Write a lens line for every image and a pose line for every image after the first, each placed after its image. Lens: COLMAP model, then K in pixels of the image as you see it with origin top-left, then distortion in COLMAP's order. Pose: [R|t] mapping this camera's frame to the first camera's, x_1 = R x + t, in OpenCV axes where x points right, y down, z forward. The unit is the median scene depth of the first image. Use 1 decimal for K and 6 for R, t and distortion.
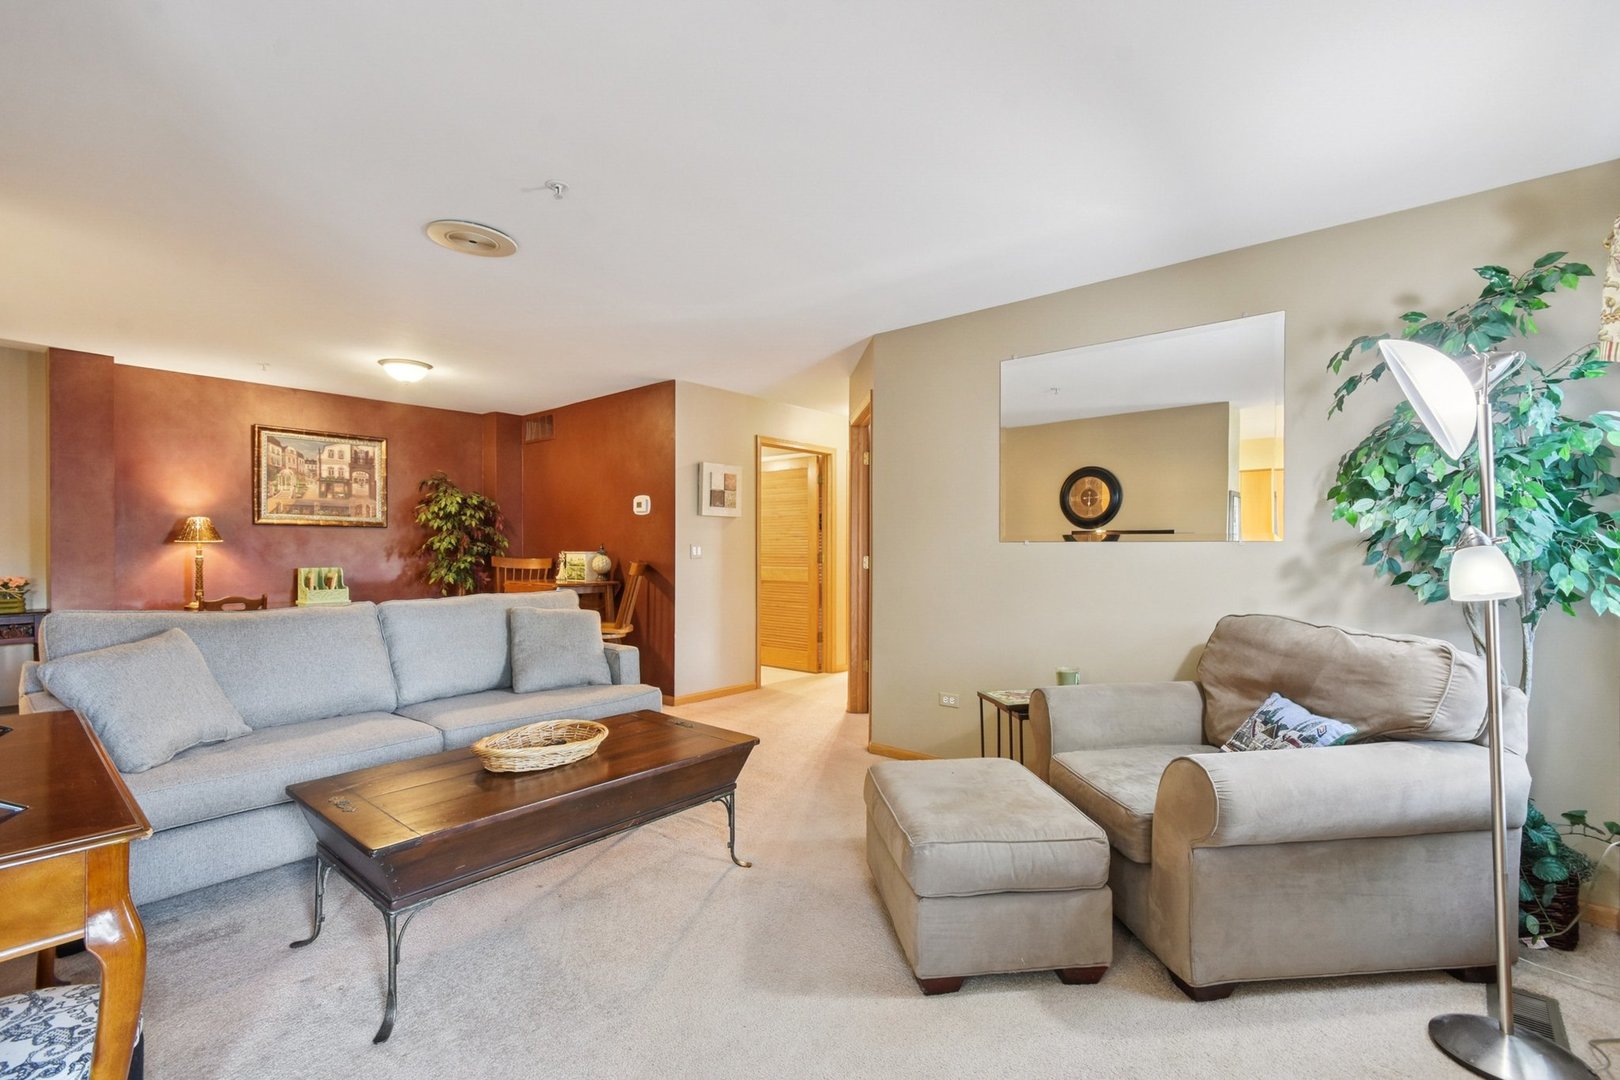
lens RADIAL K [[729.2, 0, 810.0], [0, 729.2, 540.0], [0, 0, 1]] dist [0.000431, 0.000030]
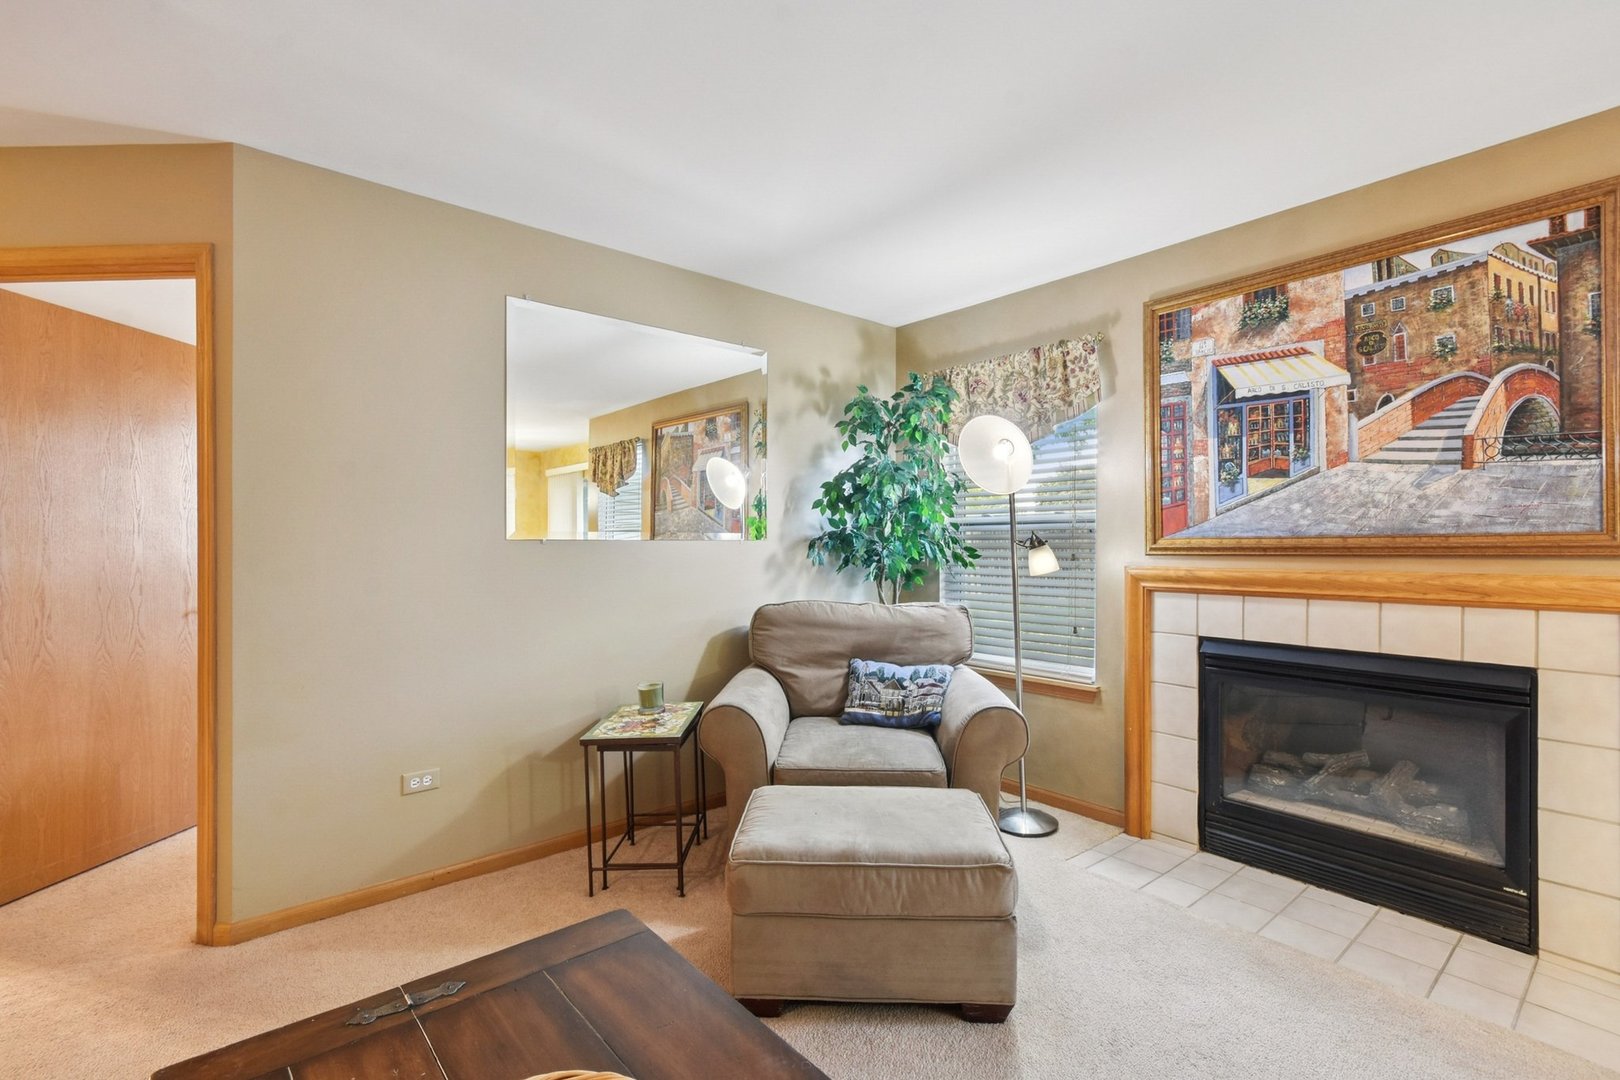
lens RADIAL K [[729.2, 0, 810.0], [0, 729.2, 540.0], [0, 0, 1]] dist [0.000431, 0.000030]
pose [[0.145243, 0.007350, 0.989369, -0.592879], [-0.006442, 0.999958, -0.006483, 0.008848], [-0.989375, -0.005432, 0.145284, 0.824776]]
